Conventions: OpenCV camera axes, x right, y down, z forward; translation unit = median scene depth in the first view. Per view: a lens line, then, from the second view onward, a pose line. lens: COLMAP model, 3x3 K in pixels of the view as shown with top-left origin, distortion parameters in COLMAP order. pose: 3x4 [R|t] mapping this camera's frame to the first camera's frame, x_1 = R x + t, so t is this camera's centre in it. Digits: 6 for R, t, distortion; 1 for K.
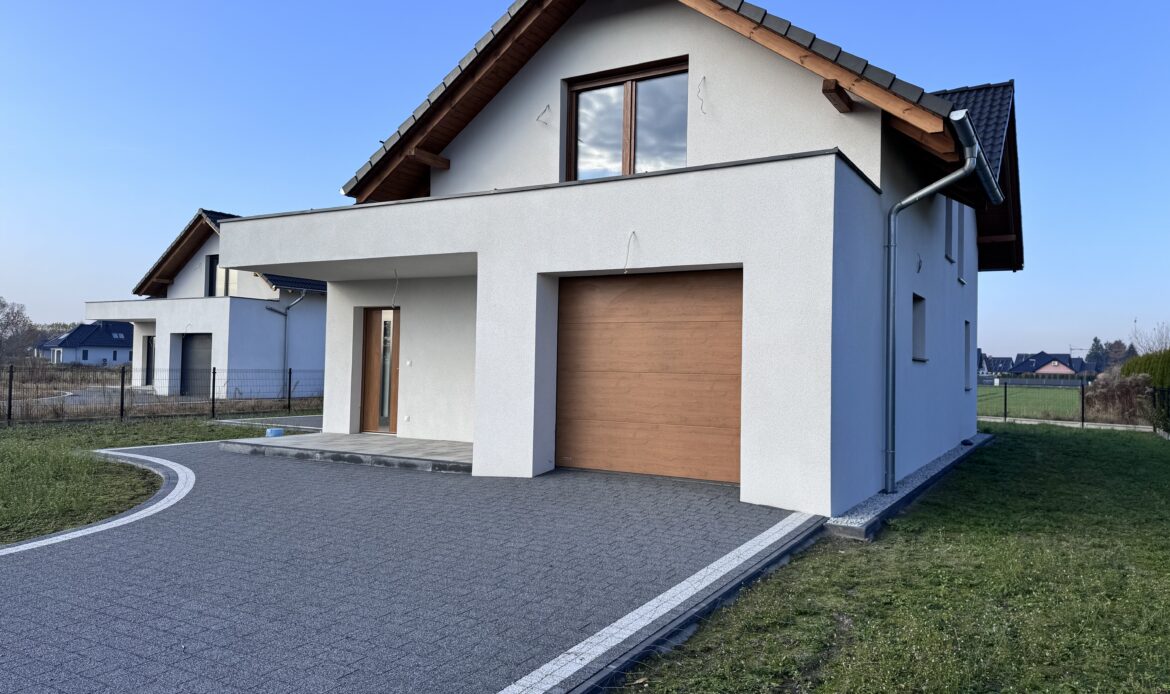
lens RADIAL K [[817.7, 0, 594.5], [0, 817.7, 351.6], [0, 0, 1]] dist [0.051623, -0.062970]
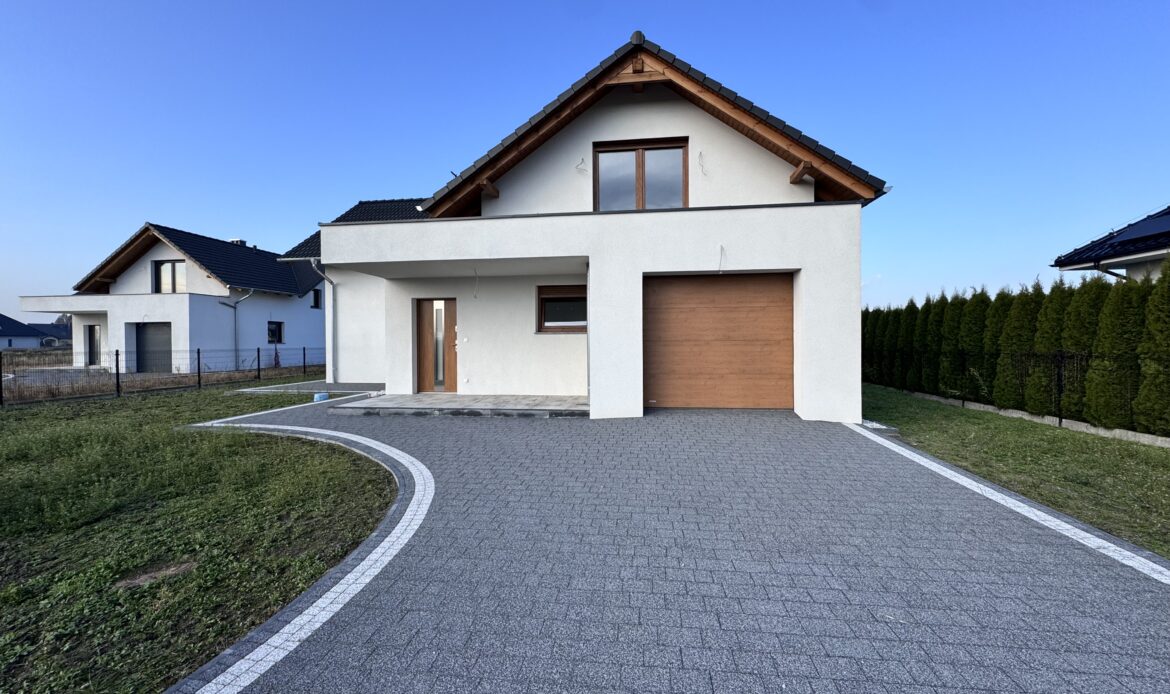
lens RADIAL K [[465.5, 0, 585.0], [0, 465.5, 349.8], [0, 0, 1]] dist [-0.004009, 0.000775]
pose [[0.920179, -0.029090, 0.390416, -0.426605], [0.014859, 0.999112, 0.039425, 0.003859], [-0.391216, -0.030477, 0.919794, 0.261506]]
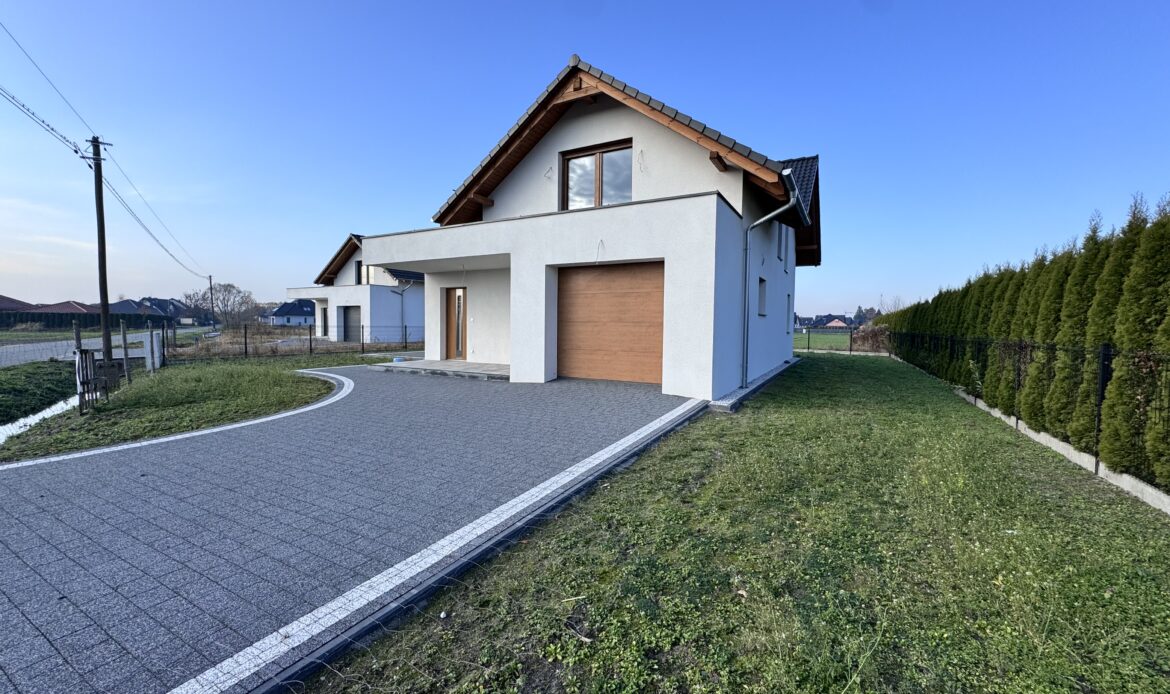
lens RADIAL K [[465.5, 0, 589.0], [0, 465.5, 351.1], [0, 0, 1]] dist [-0.004009, 0.000775]
pose [[0.999765, -0.008522, 0.019952, 0.000554], [0.007021, 0.997221, 0.074166, 0.011476], [-0.020529, -0.074008, 0.997046, 0.001753]]
